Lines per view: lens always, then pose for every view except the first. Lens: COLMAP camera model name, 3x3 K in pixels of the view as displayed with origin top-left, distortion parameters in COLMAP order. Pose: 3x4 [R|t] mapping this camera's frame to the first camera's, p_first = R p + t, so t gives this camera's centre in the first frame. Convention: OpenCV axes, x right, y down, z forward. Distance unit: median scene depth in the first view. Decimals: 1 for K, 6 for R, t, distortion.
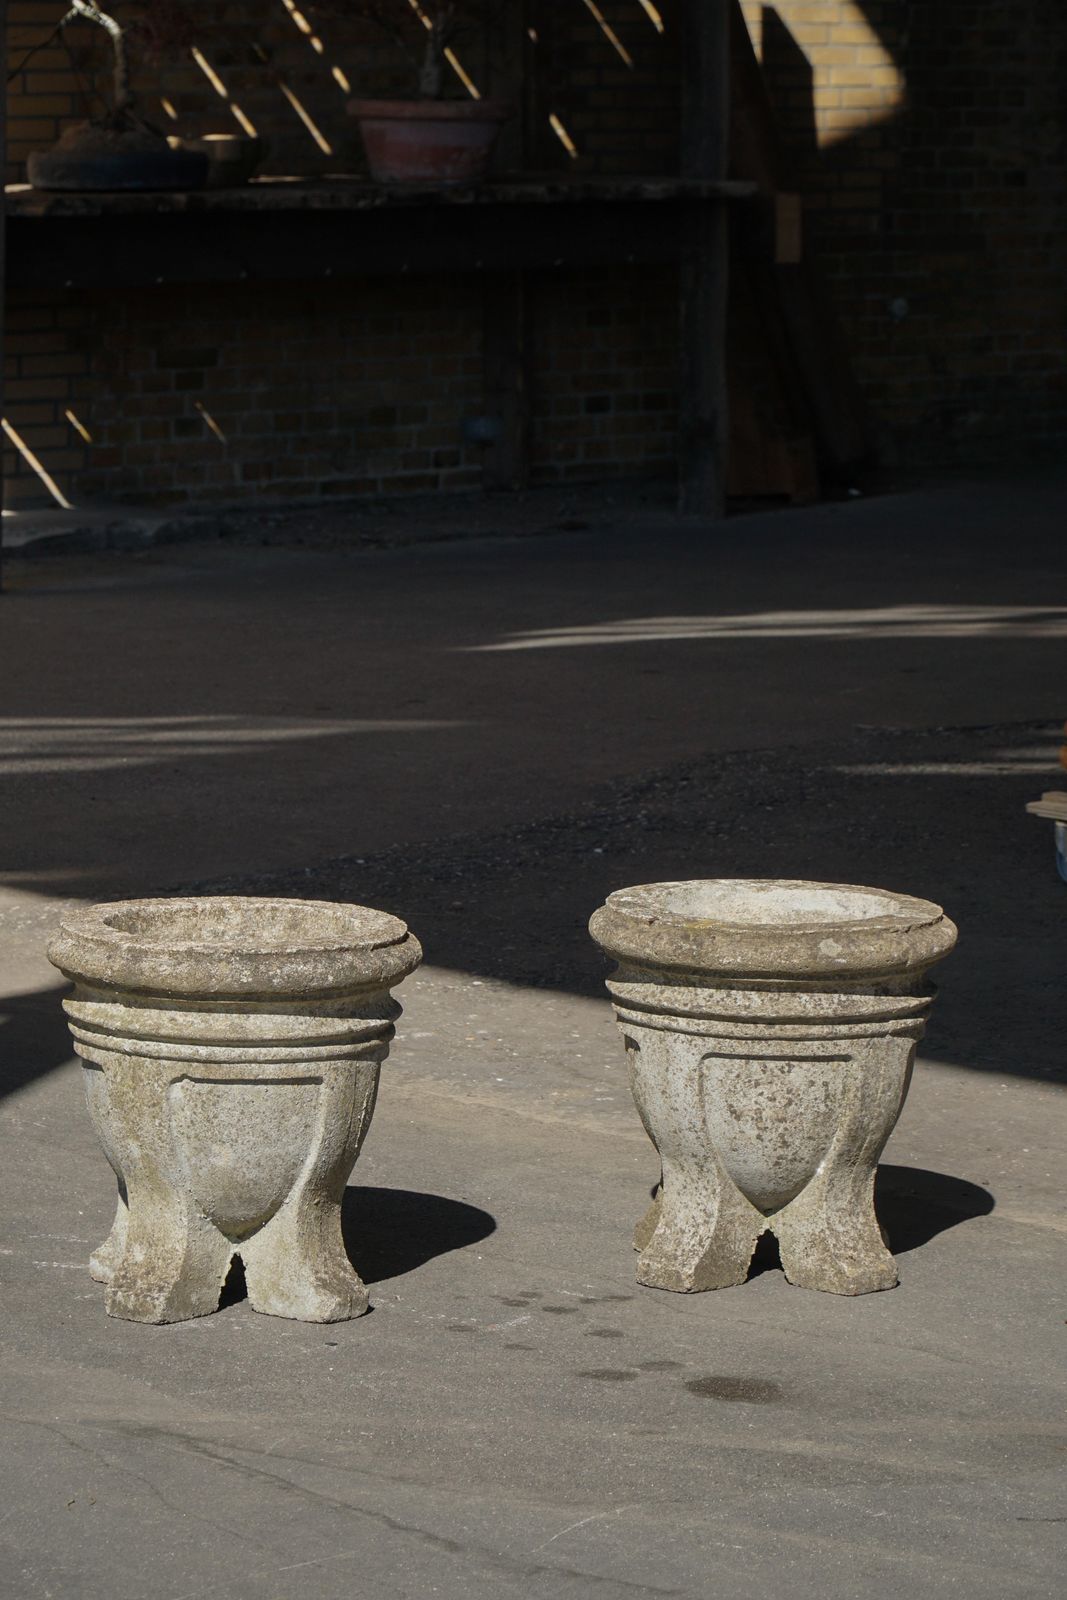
lens RADIAL K [[6621.3, 0, 533.5], [0, 6621.3, 800.0], [0, 0, 1]] dist [-0.627263, -6.259158]
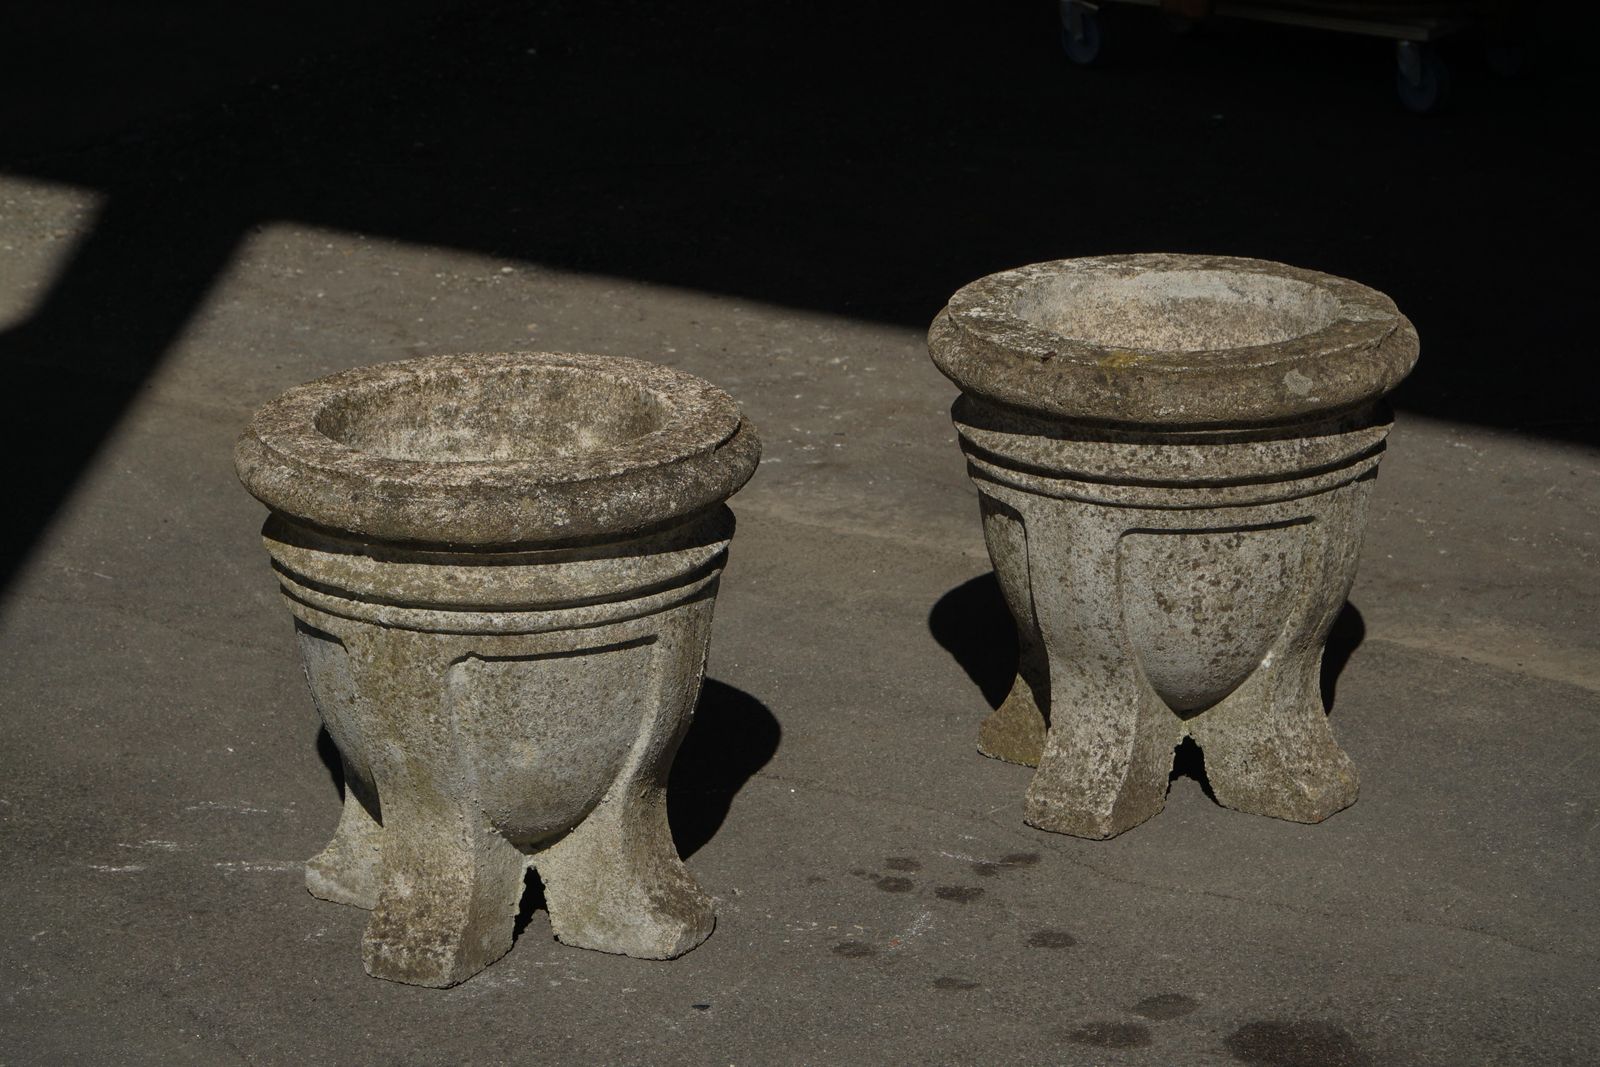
lens RADIAL K [[5129.5, 0, 845.3], [0, 5129.5, 418.7], [0, 0, 1]] dist [-0.447124, -1.078585]
pose [[0.982219, -0.075672, 0.171811, -0.102649], [0.051123, 0.988392, 0.143065, -0.057678], [-0.180643, -0.131737, 0.974686, 0.449839]]
